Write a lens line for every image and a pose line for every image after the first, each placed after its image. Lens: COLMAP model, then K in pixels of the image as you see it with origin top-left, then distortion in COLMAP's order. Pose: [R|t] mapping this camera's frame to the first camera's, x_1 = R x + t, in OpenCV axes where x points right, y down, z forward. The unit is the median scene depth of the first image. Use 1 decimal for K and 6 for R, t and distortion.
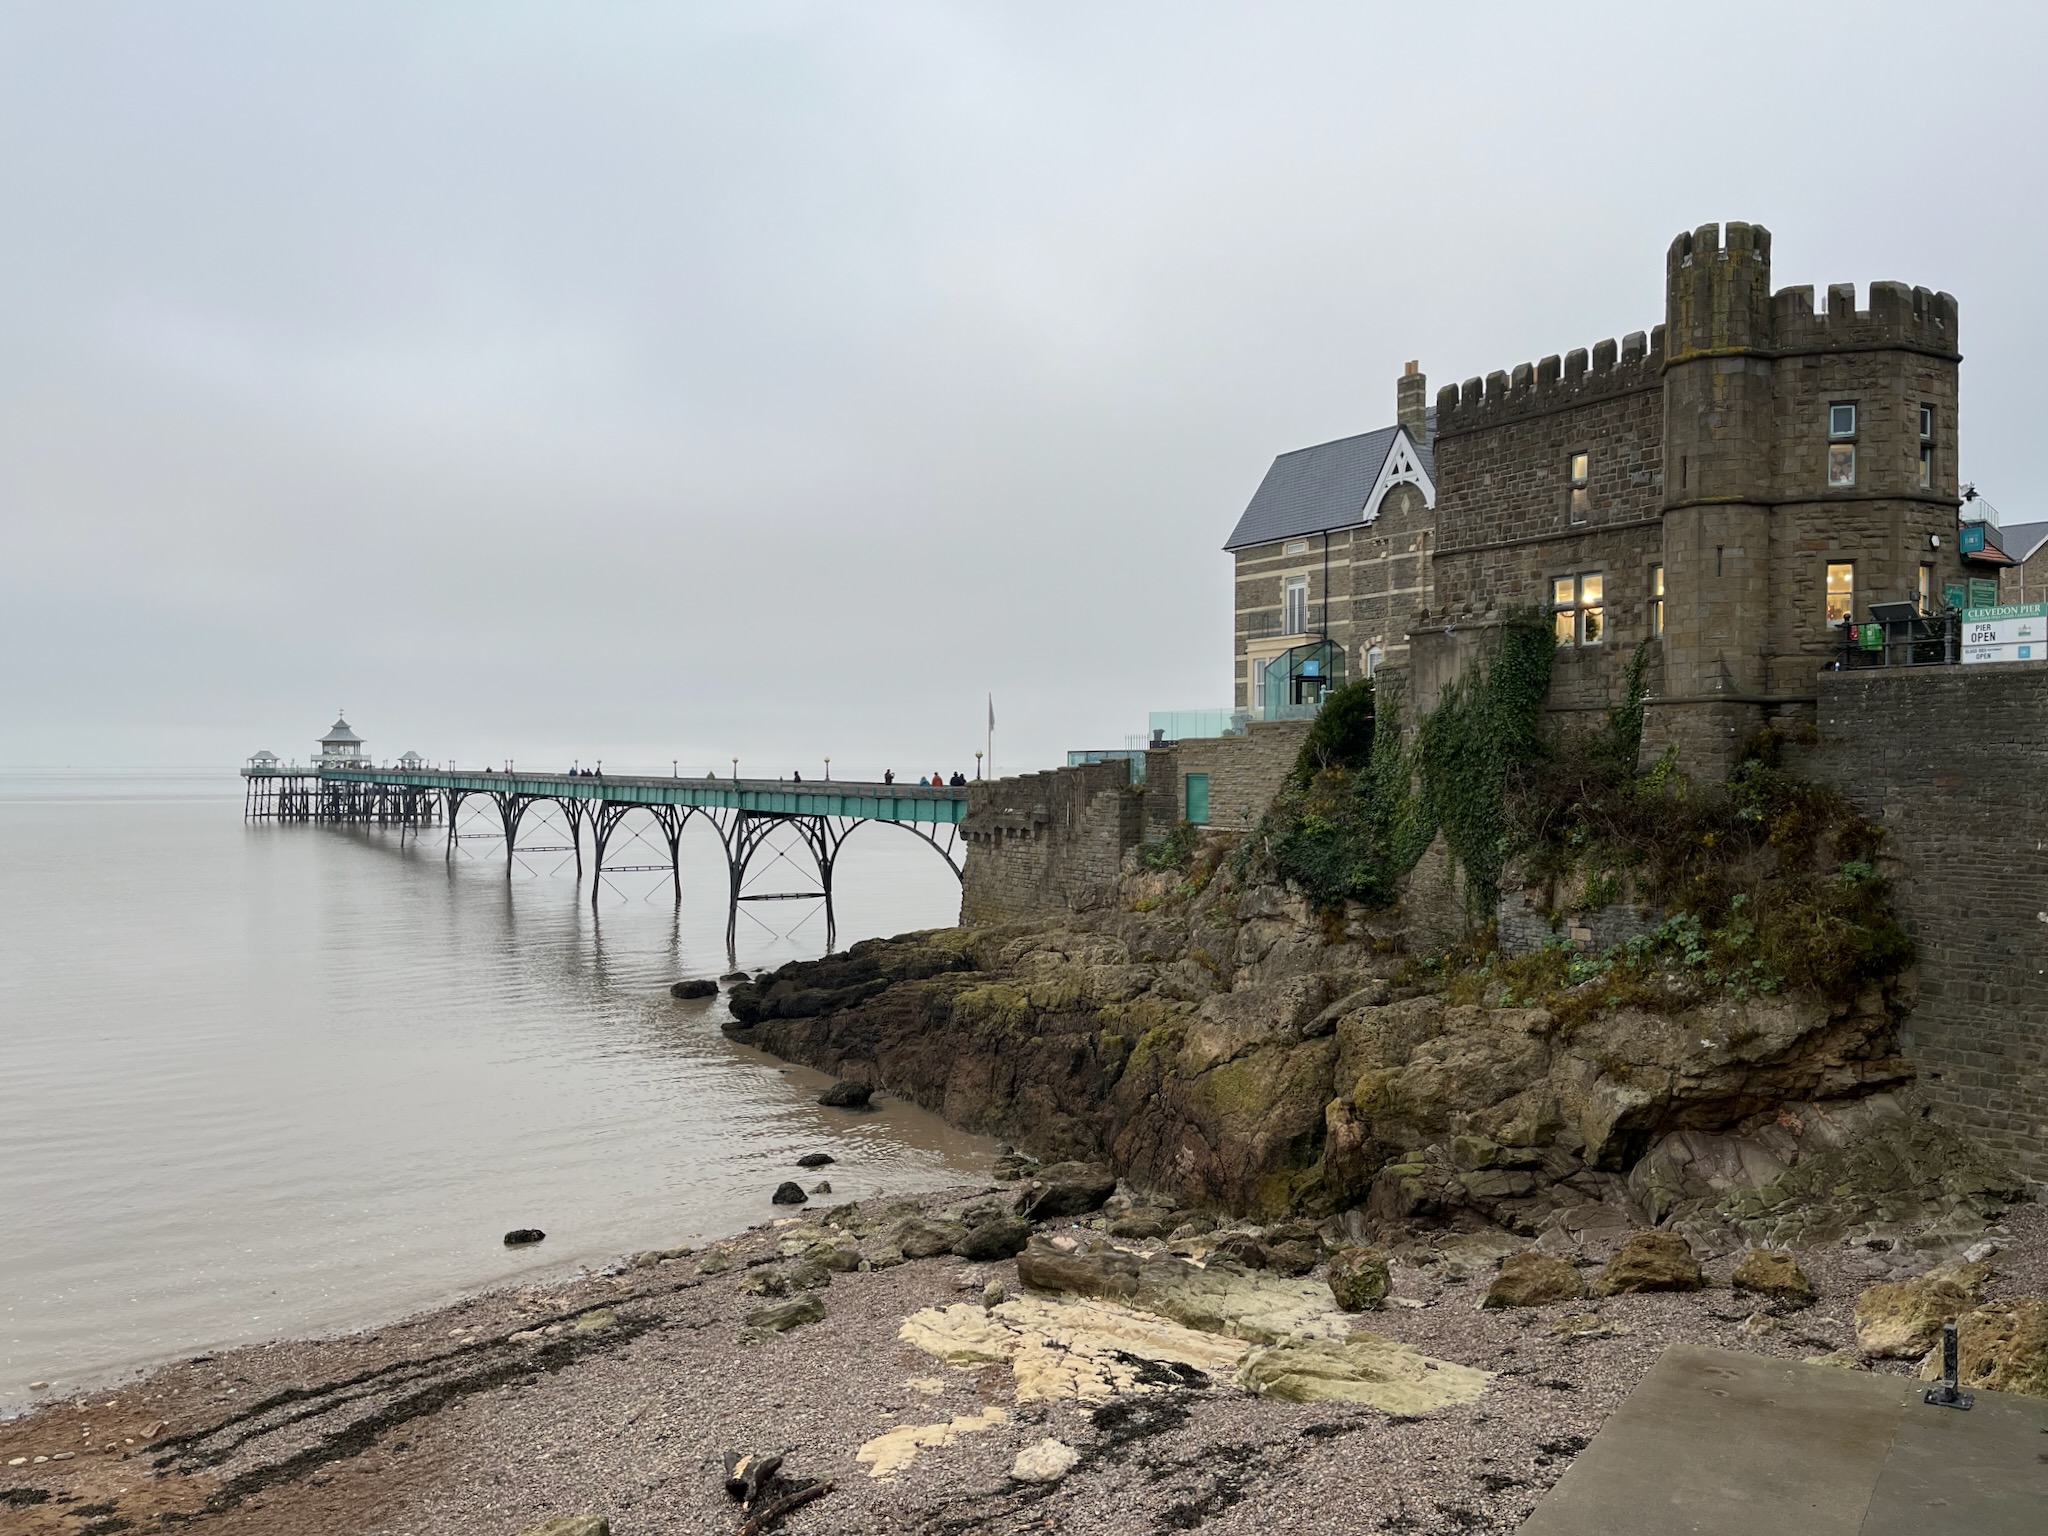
lens RADIAL K [[1562.5, 0, 1024.0], [0, 1562.5, 768.0], [0, 0, 1]] dist [0.041277, -0.042111]
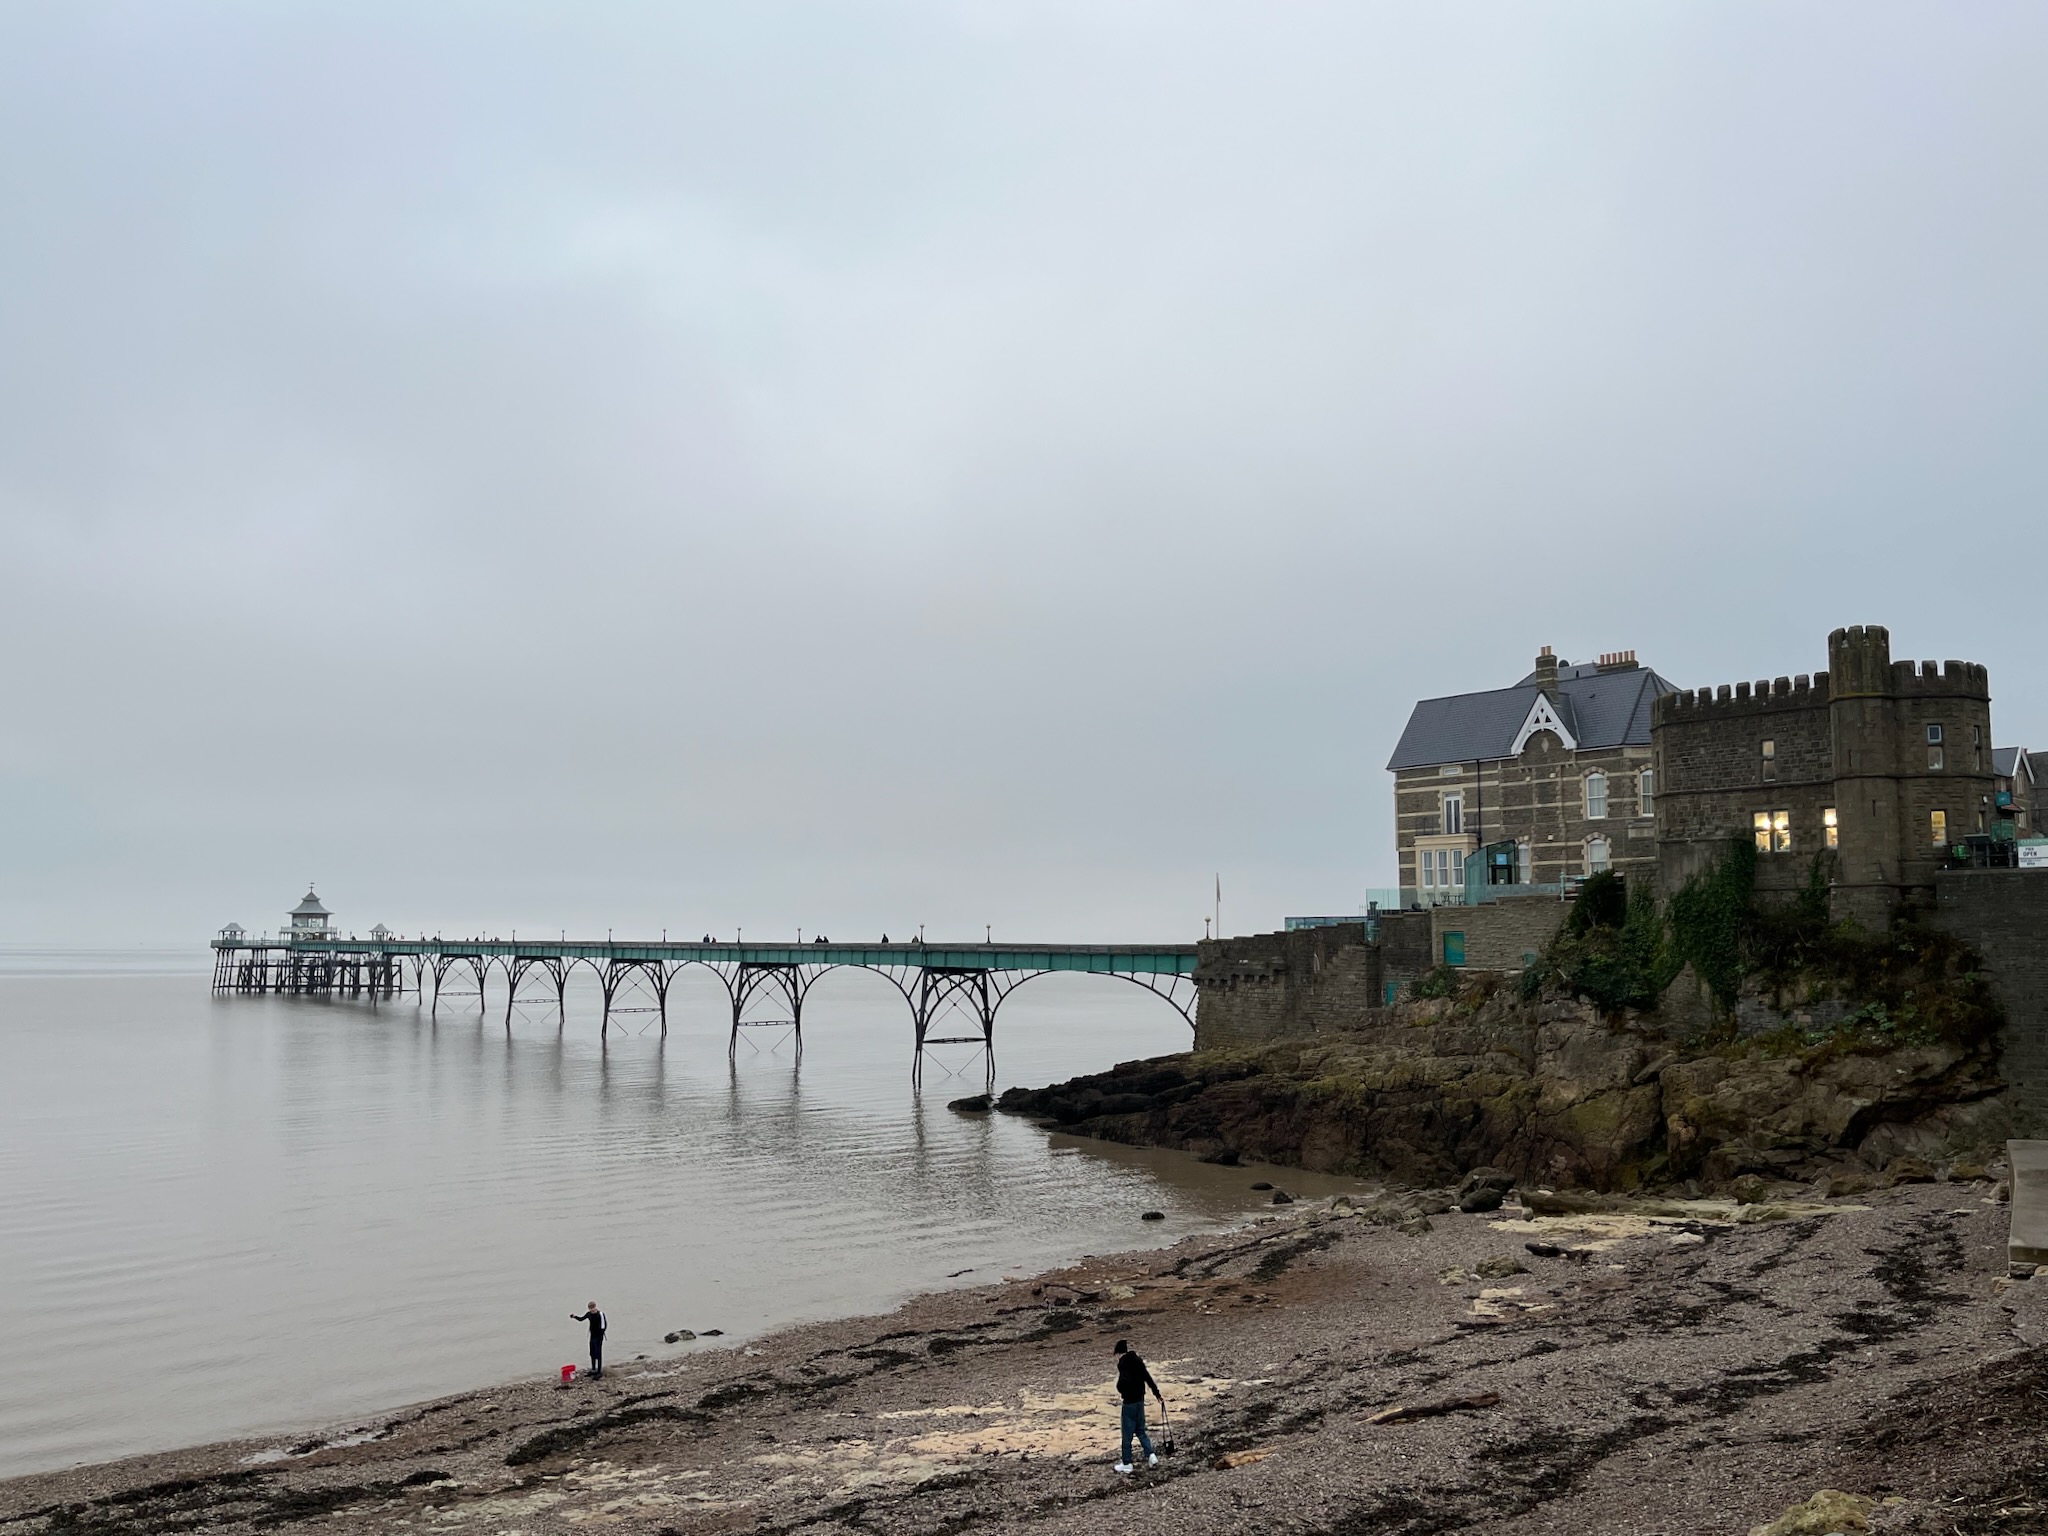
lens RADIAL K [[1562.5, 0, 1024.0], [0, 1562.5, 768.0], [0, 0, 1]] dist [0.041277, -0.042111]
pose [[0.995628, 0.013968, 0.092360, -0.589937], [-0.003457, 0.993589, -0.112998, 0.026018], [-0.093346, 0.112185, 0.989293, -0.597601]]
